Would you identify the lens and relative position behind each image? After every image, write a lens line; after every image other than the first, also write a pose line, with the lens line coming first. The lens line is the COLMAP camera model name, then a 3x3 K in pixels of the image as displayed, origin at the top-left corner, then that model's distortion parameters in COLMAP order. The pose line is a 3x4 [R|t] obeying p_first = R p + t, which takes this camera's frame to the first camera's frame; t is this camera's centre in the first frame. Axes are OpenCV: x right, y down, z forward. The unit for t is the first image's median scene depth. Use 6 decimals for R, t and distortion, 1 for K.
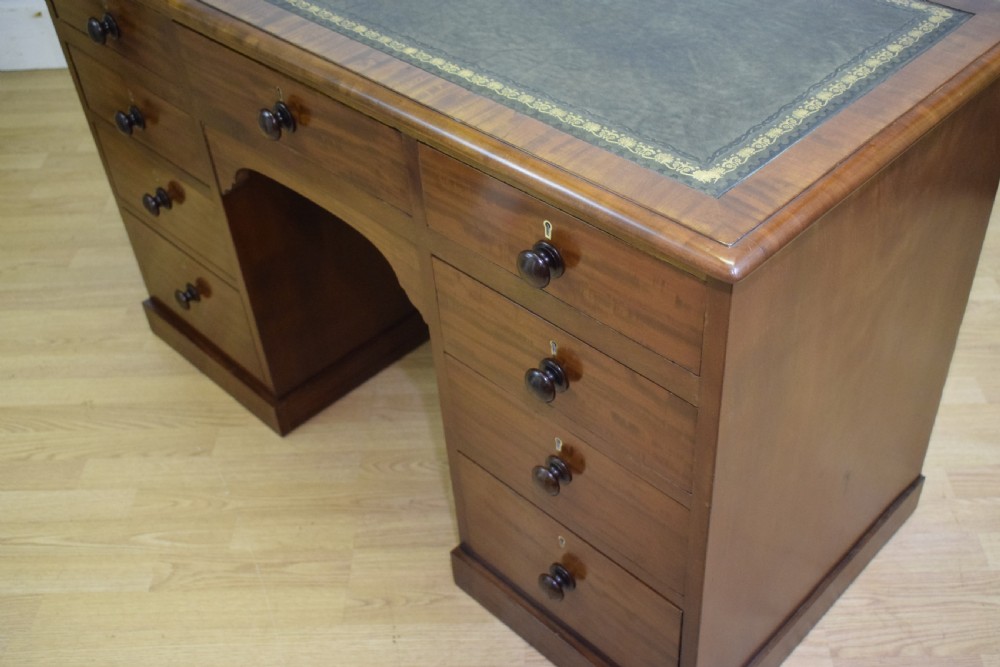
lens RADIAL K [[1067.1, 0, 504.5], [0, 1067.1, 333.1], [0, 0, 1]] dist [-0.020511, -0.004308]
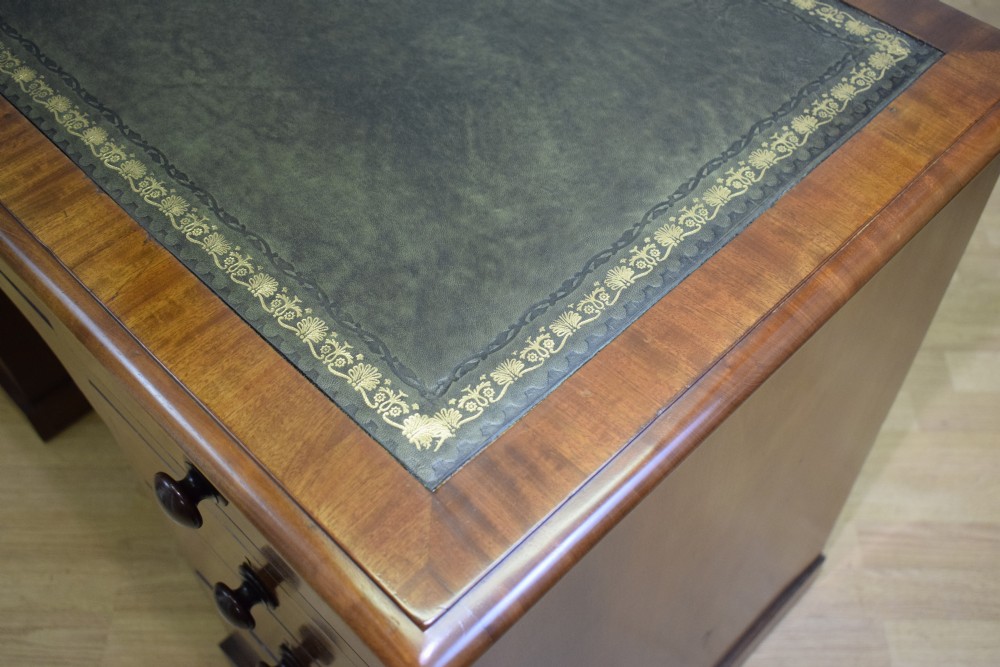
lens RADIAL K [[1067.1, 0, 504.5], [0, 1067.1, 333.1], [0, 0, 1]] dist [-0.020511, -0.004308]
pose [[0.998850, 0.030137, 0.037287, 0.166051], [-0.037111, 0.978401, 0.203360, -0.250949], [-0.030353, -0.204509, 0.978394, 0.362331]]
